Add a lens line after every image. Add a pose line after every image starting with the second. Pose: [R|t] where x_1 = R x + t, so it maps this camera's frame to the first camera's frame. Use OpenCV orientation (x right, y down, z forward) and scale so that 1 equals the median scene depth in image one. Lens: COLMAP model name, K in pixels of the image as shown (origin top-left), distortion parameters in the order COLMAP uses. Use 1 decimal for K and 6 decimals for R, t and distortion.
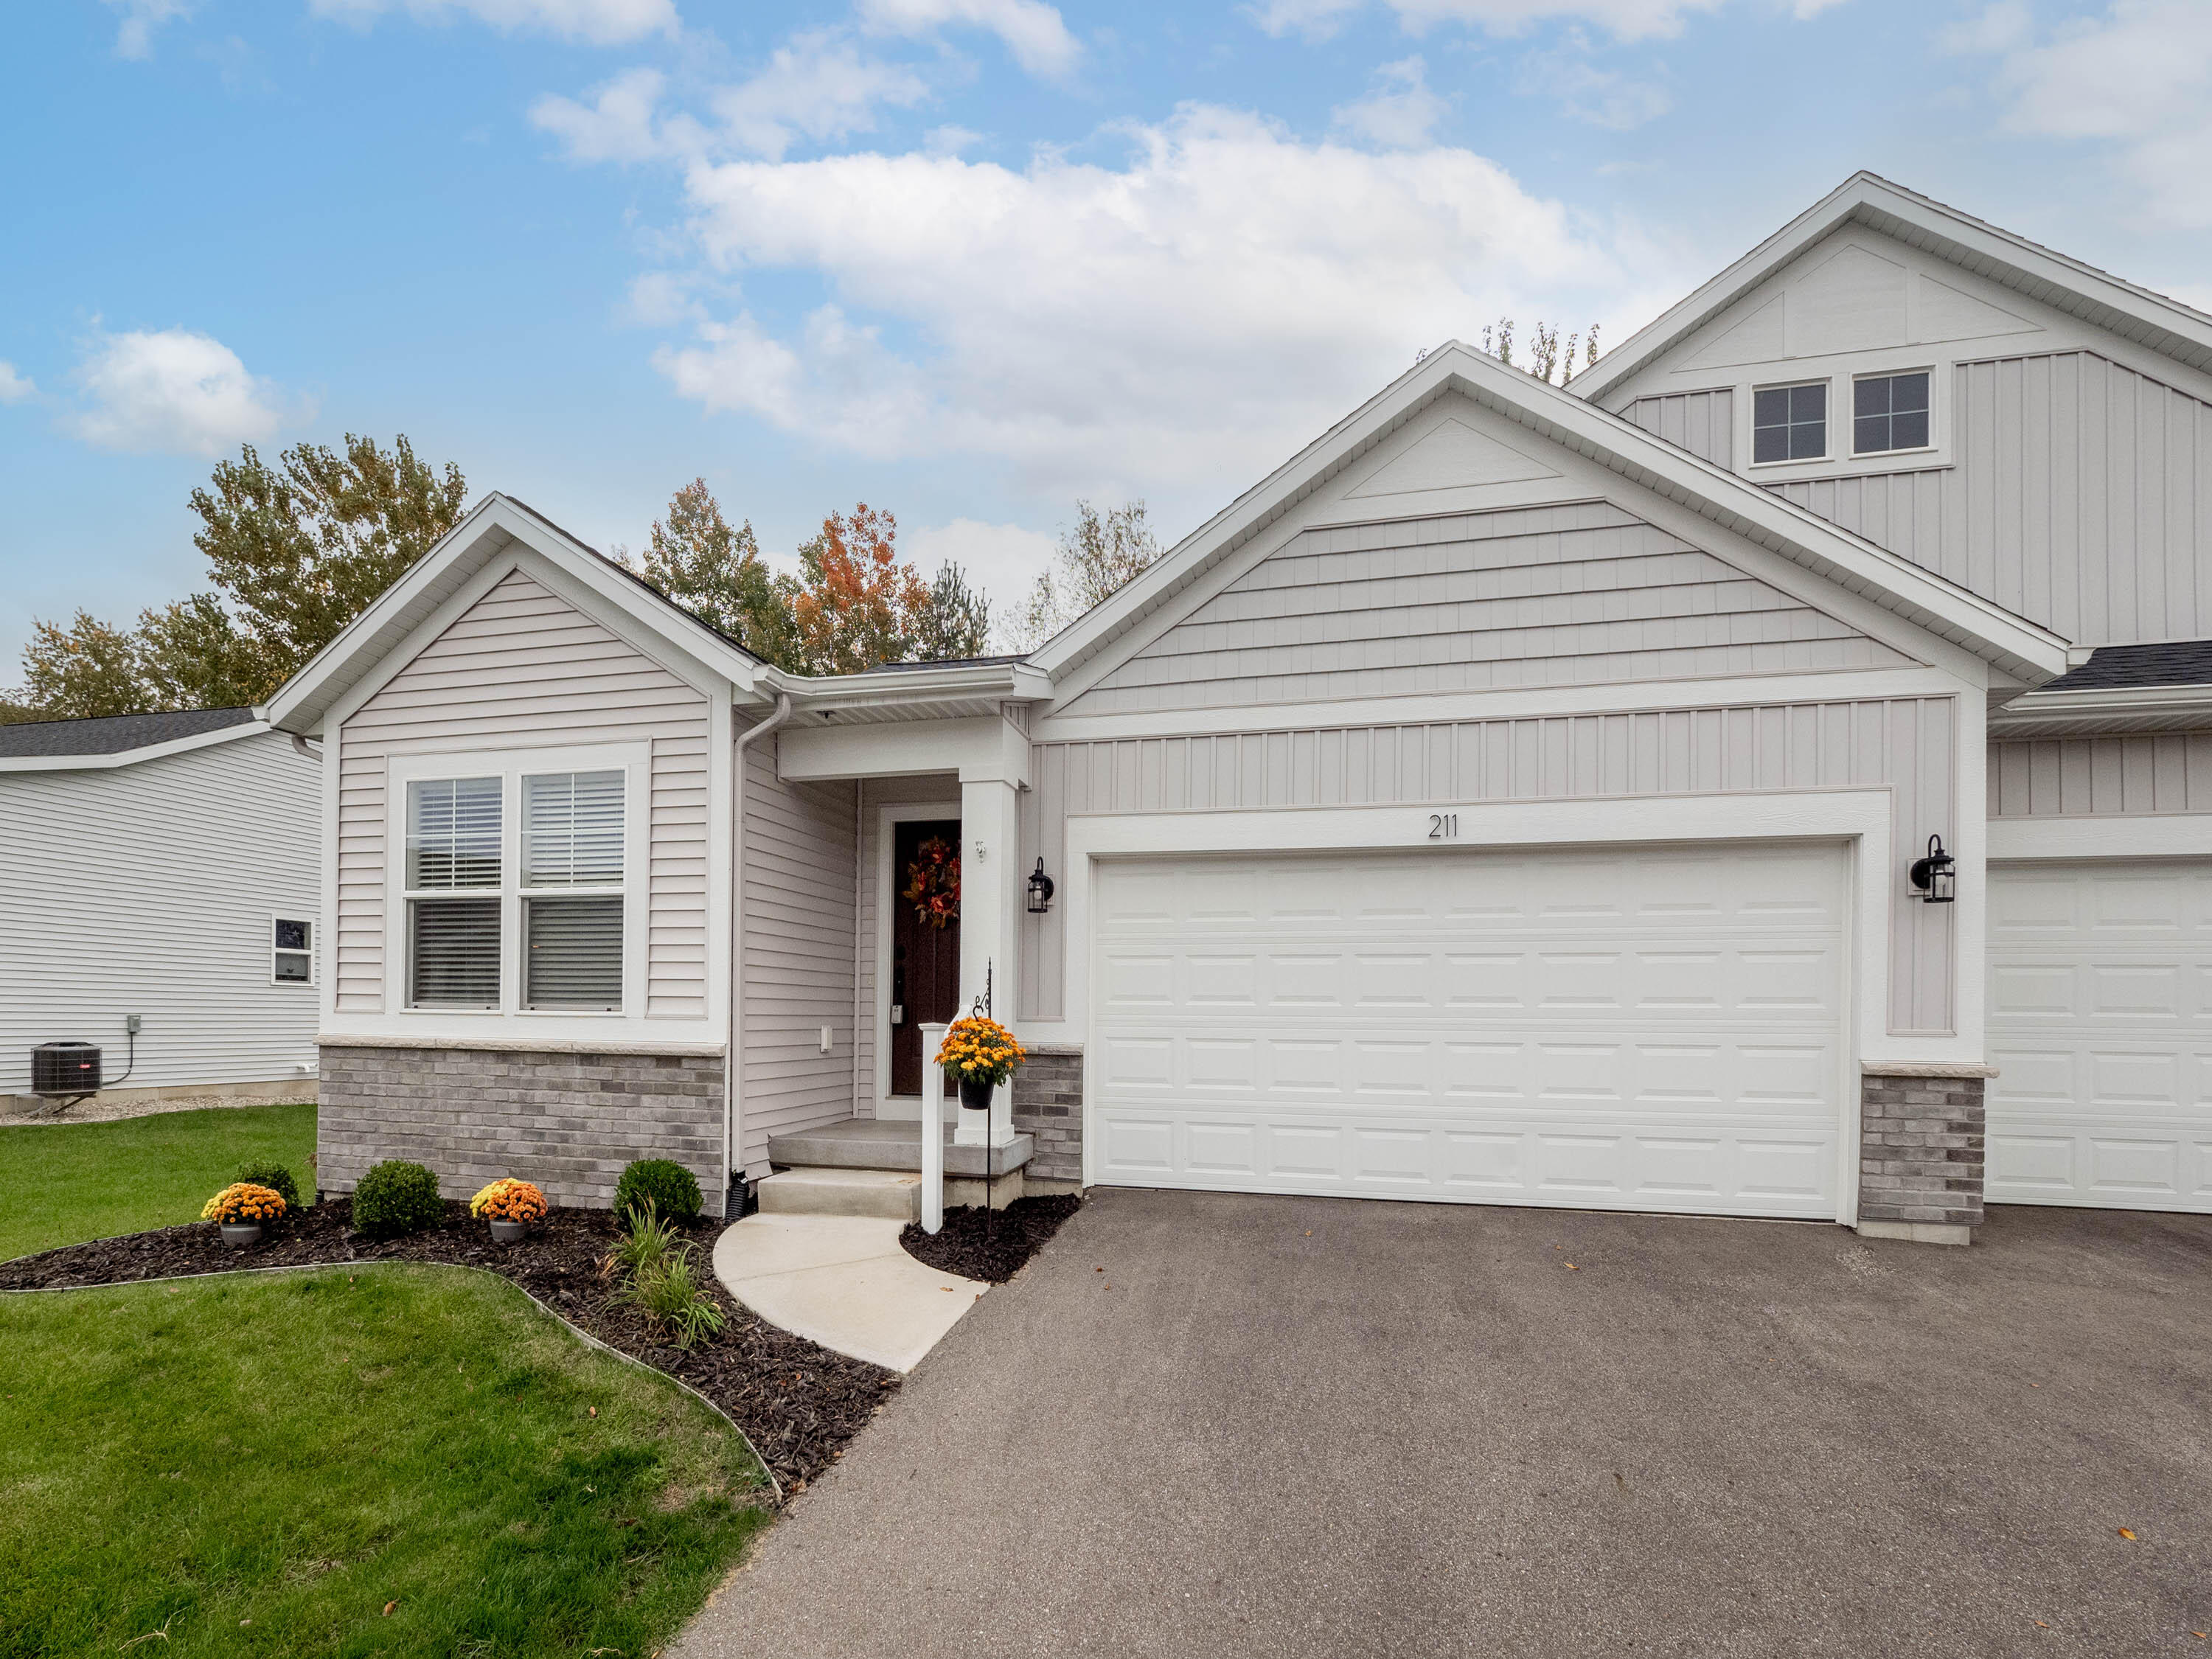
lens RADIAL K [[1075.6, 0, 1104.4], [0, 1075.6, 899.4], [0, 0, 1]] dist [-0.003673, -0.001273]
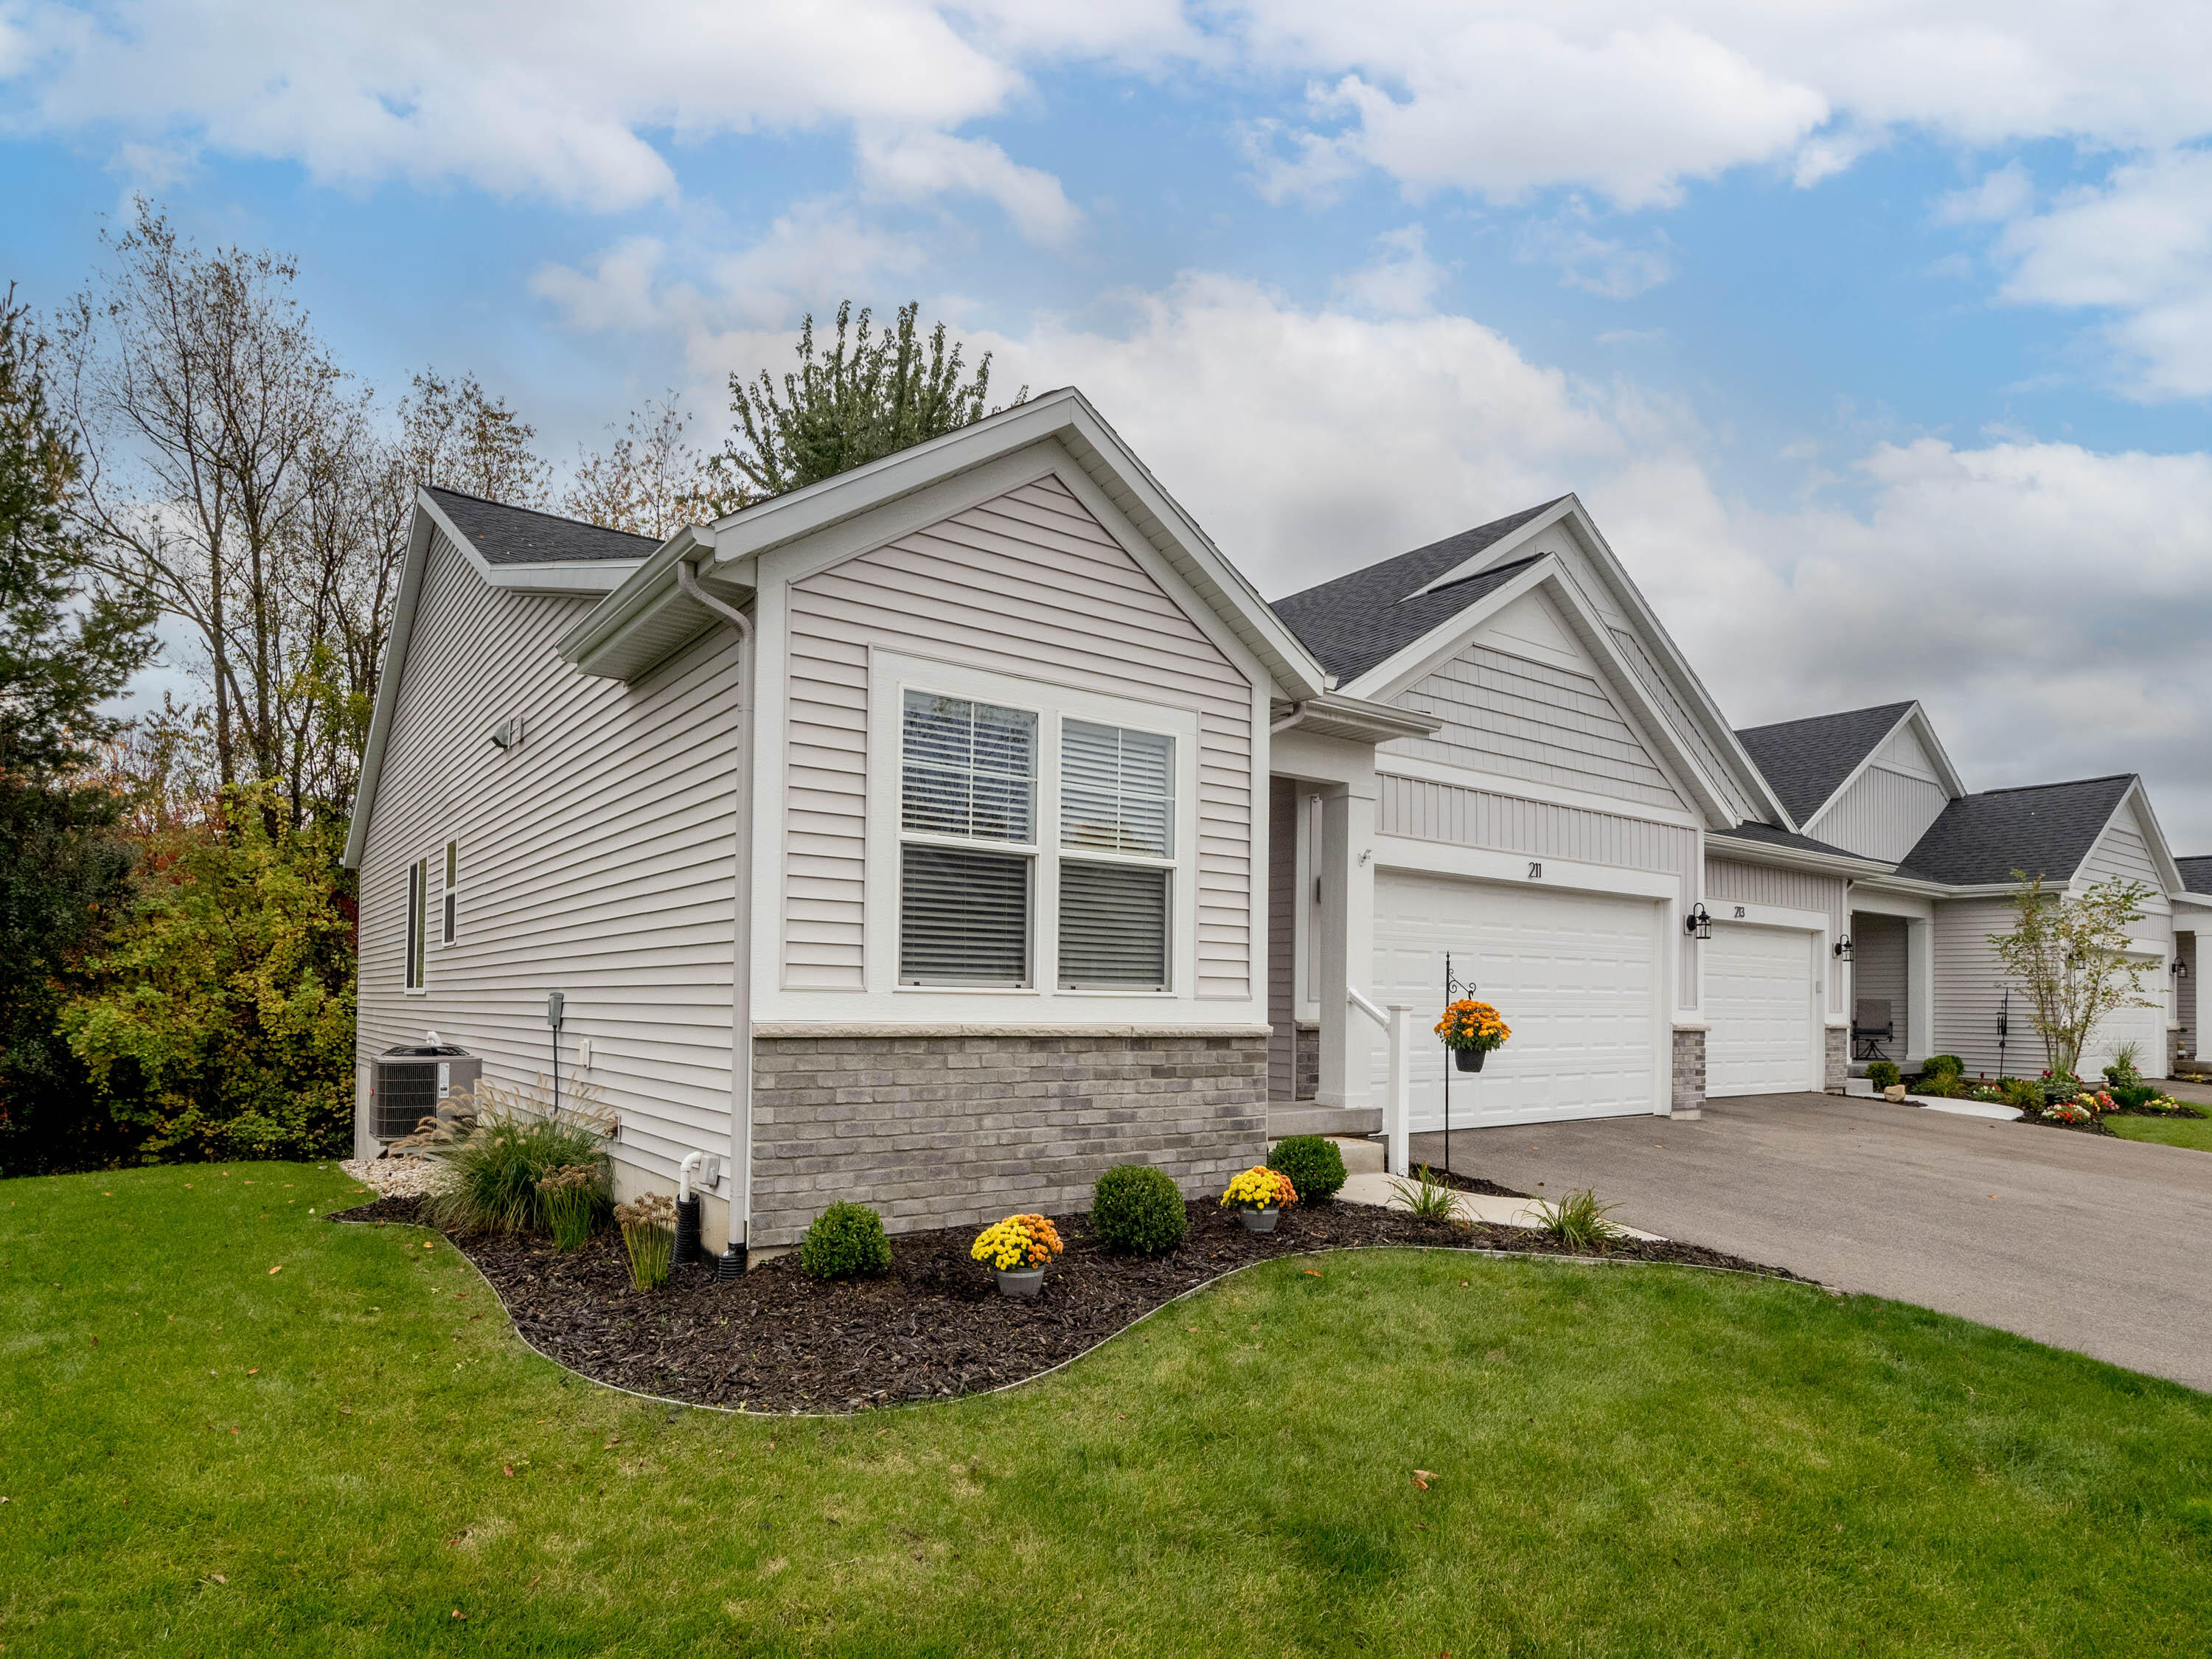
lens RADIAL K [[1230.6, 0, 1106.0], [0, 1230.6, 829.5], [0, 0, 1]] dist [0.000414, -0.000879]
pose [[0.634532, 0.106514, 0.765522, -1.312436], [-0.087022, 0.994006, -0.066174, 0.038375], [-0.767982, -0.024628, 0.639997, 0.348344]]
